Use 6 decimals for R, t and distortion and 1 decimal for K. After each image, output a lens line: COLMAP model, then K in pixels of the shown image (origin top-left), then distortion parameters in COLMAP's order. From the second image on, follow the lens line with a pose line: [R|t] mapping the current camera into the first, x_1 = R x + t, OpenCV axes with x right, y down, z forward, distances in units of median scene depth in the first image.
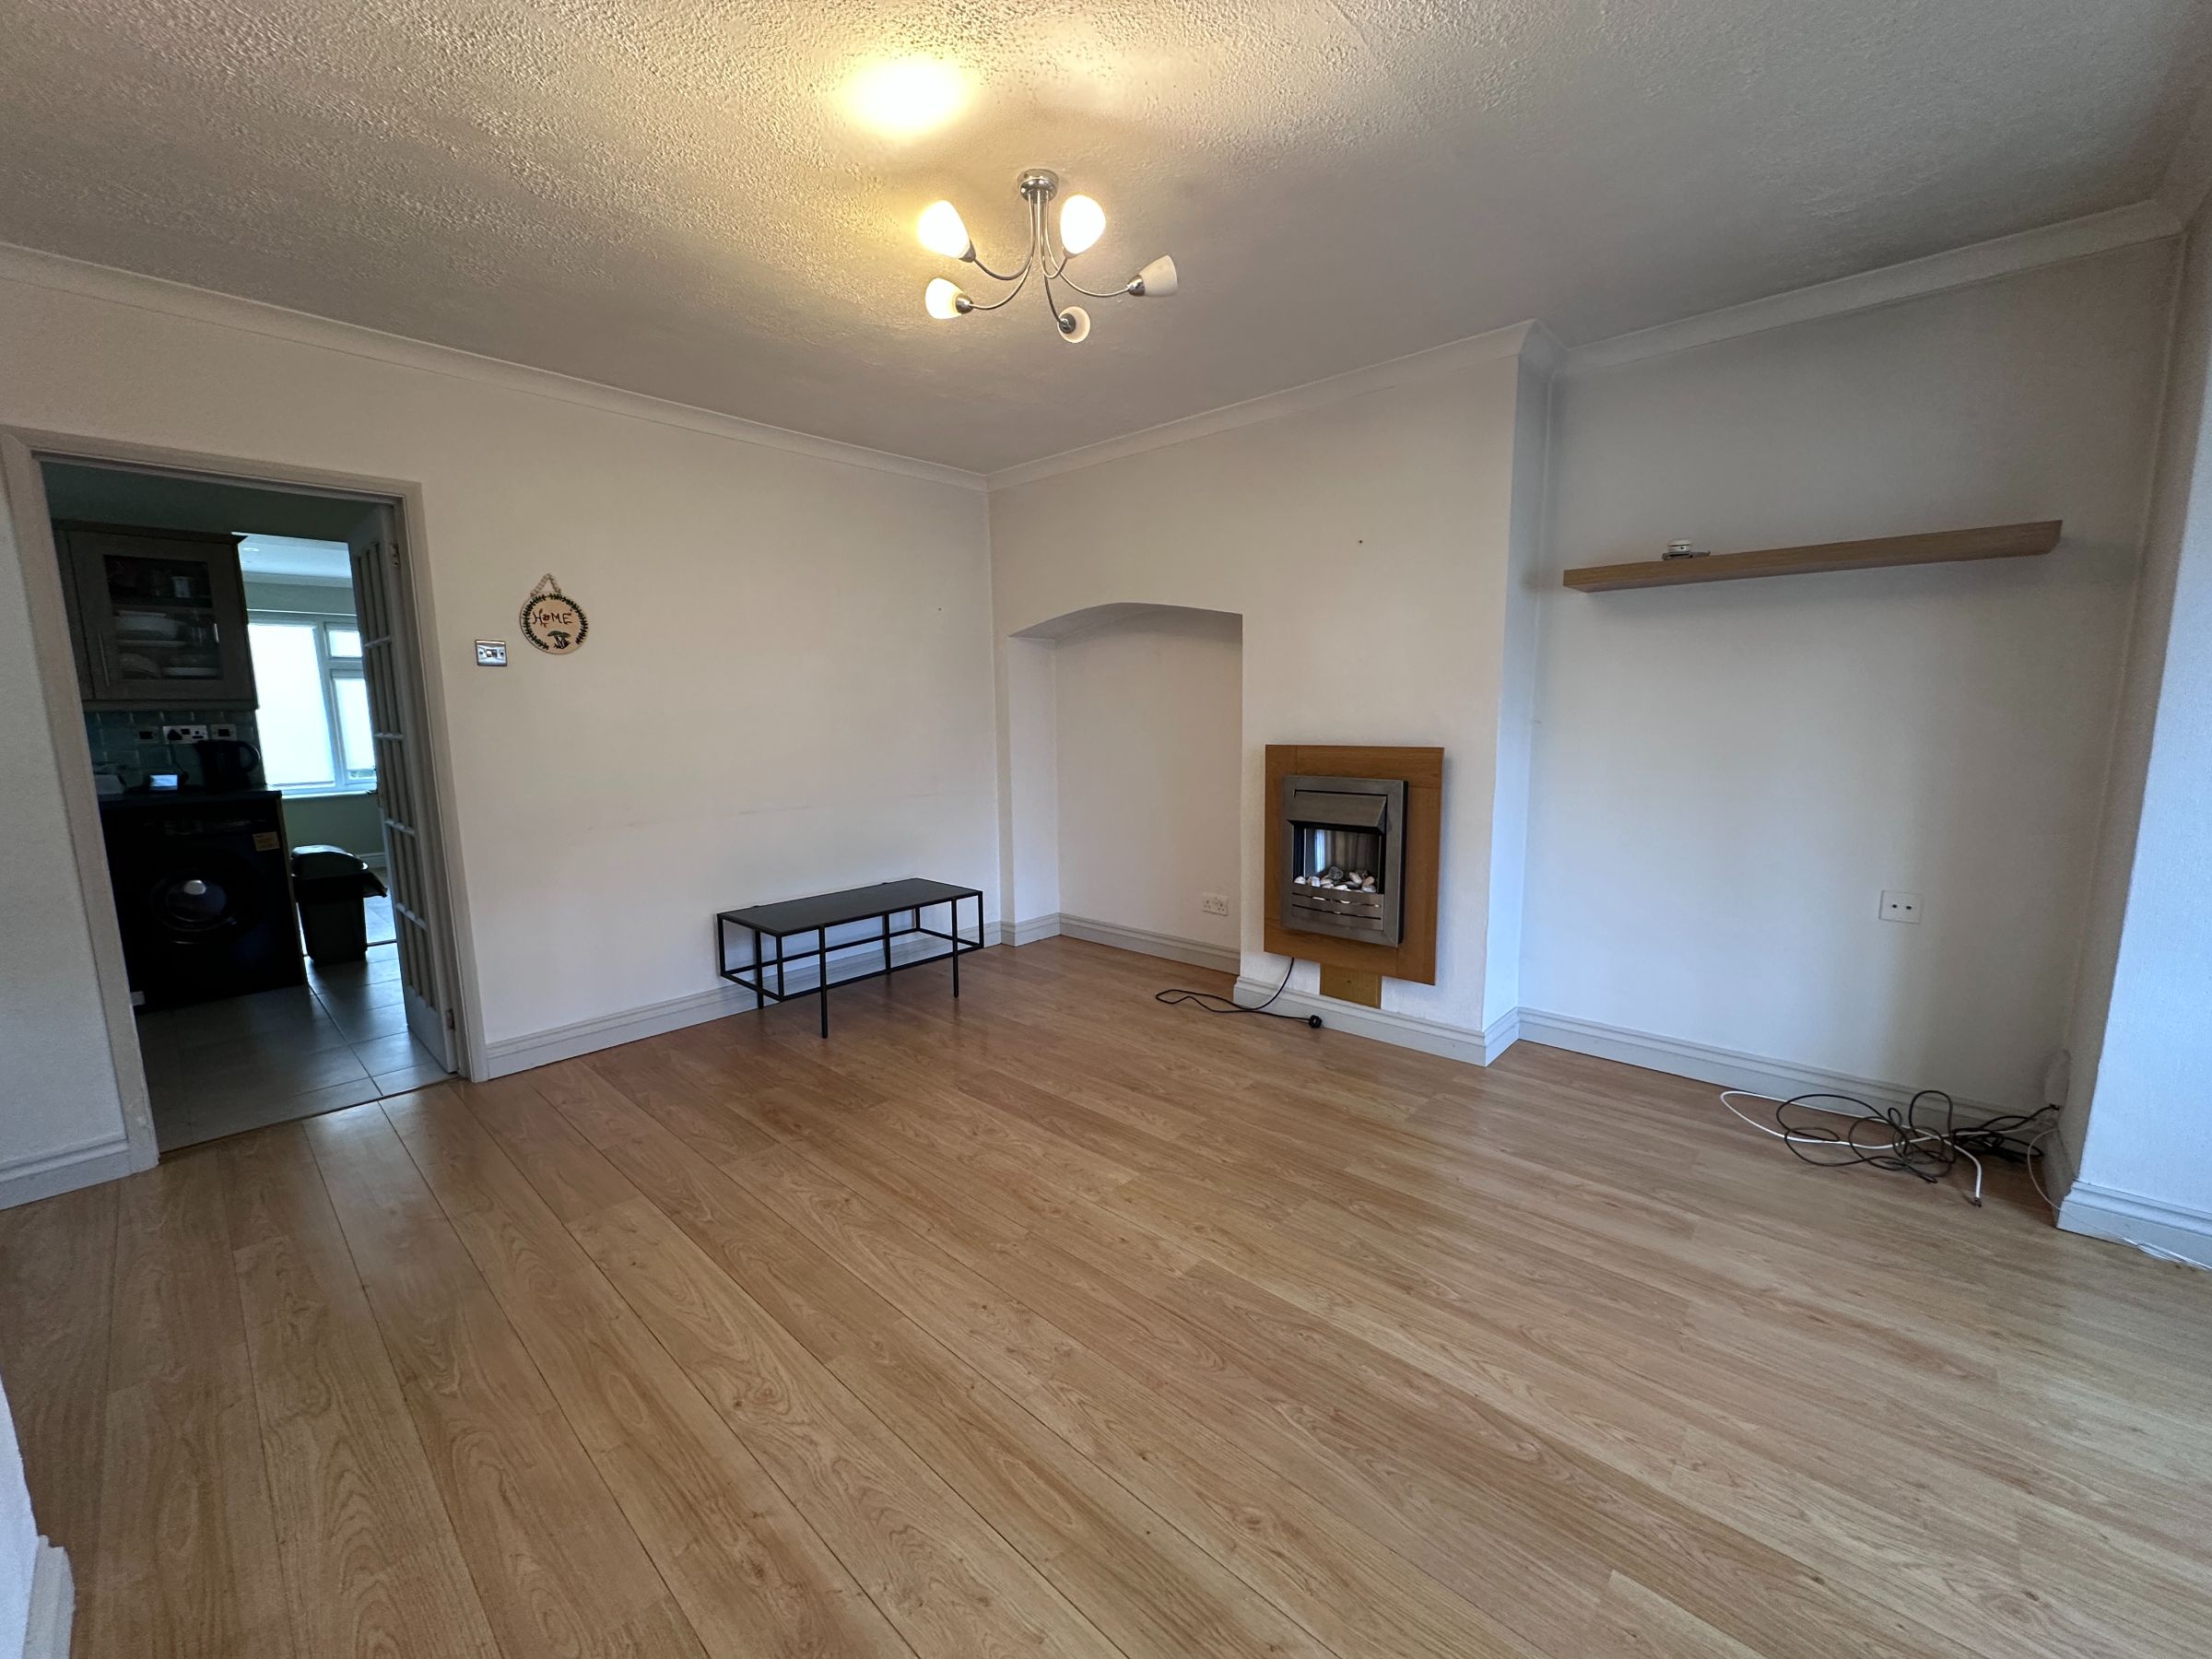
lens RADIAL K [[886.7, 0, 1106.0], [0, 886.7, 829.5], [0, 0, 1]] dist [-0.002983, -0.000283]
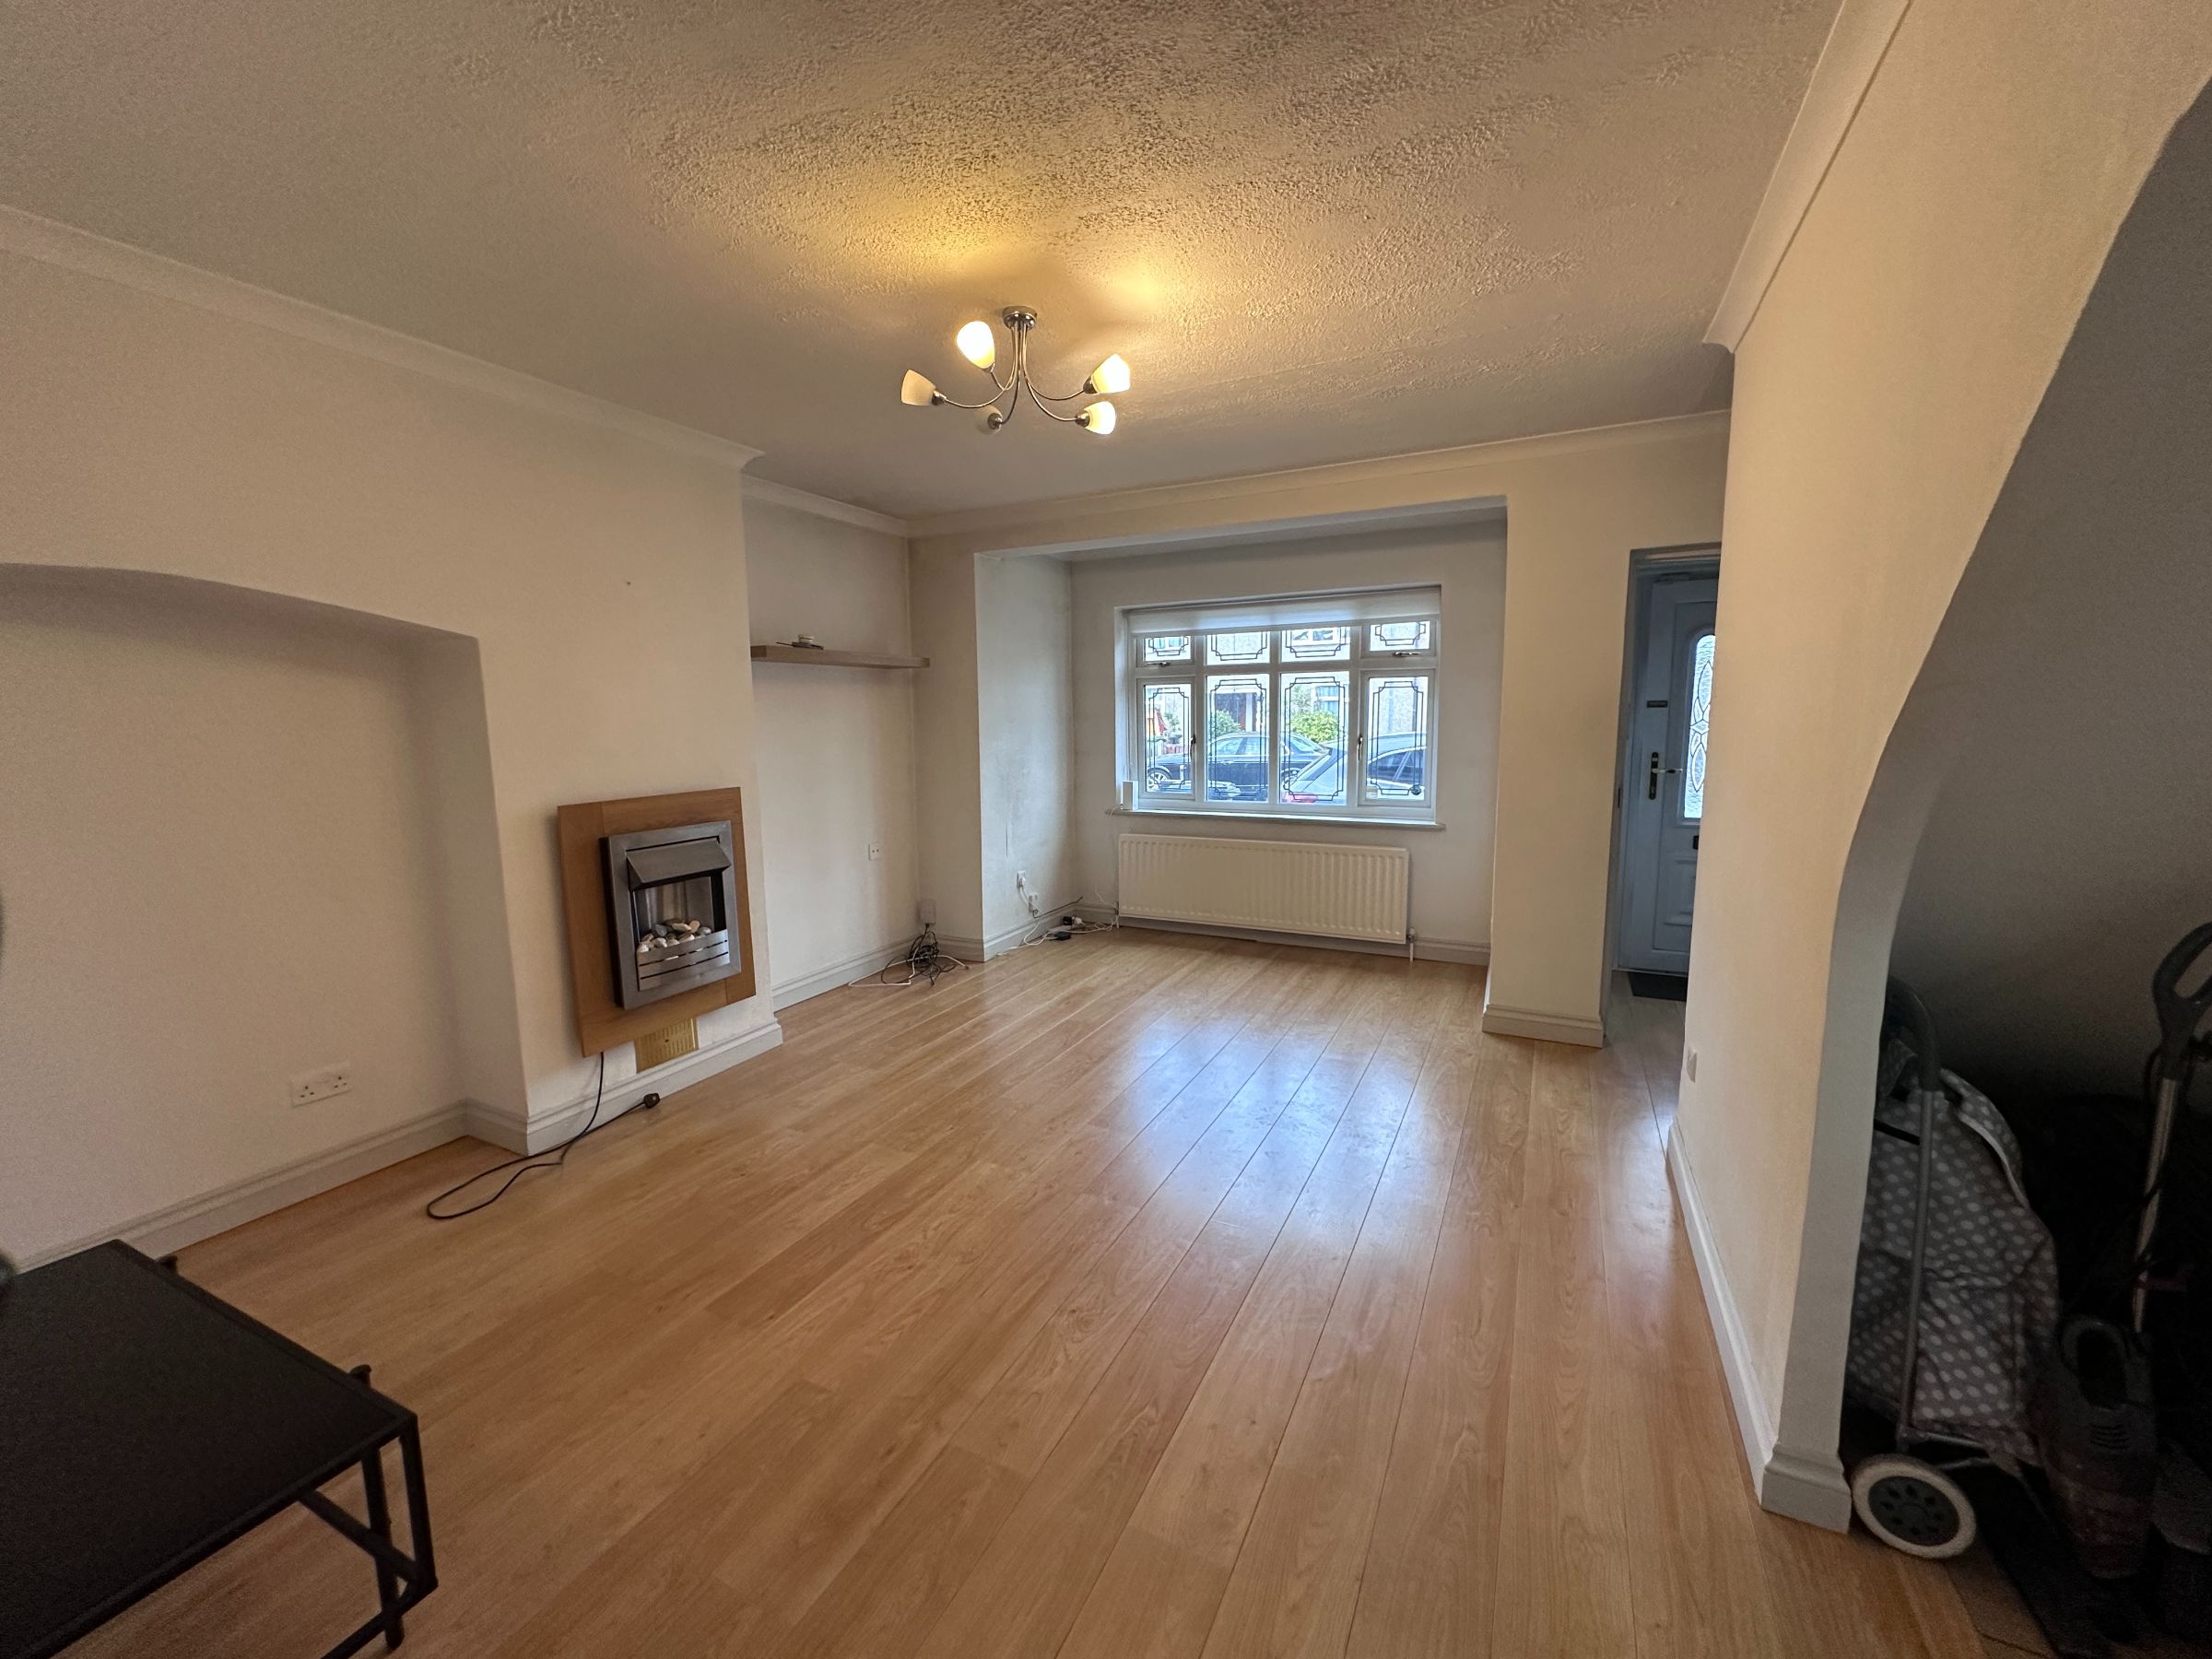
lens RADIAL K [[885.3, 0, 1110.9], [0, 885.3, 829.1], [0, 0, 1]] dist [-0.002130, 0.000007]
pose [[-0.284279, -0.107227, 0.952726, -0.916795], [0.150385, 0.976438, 0.154769, -0.156076], [-0.946874, 0.187273, -0.261456, 0.922521]]
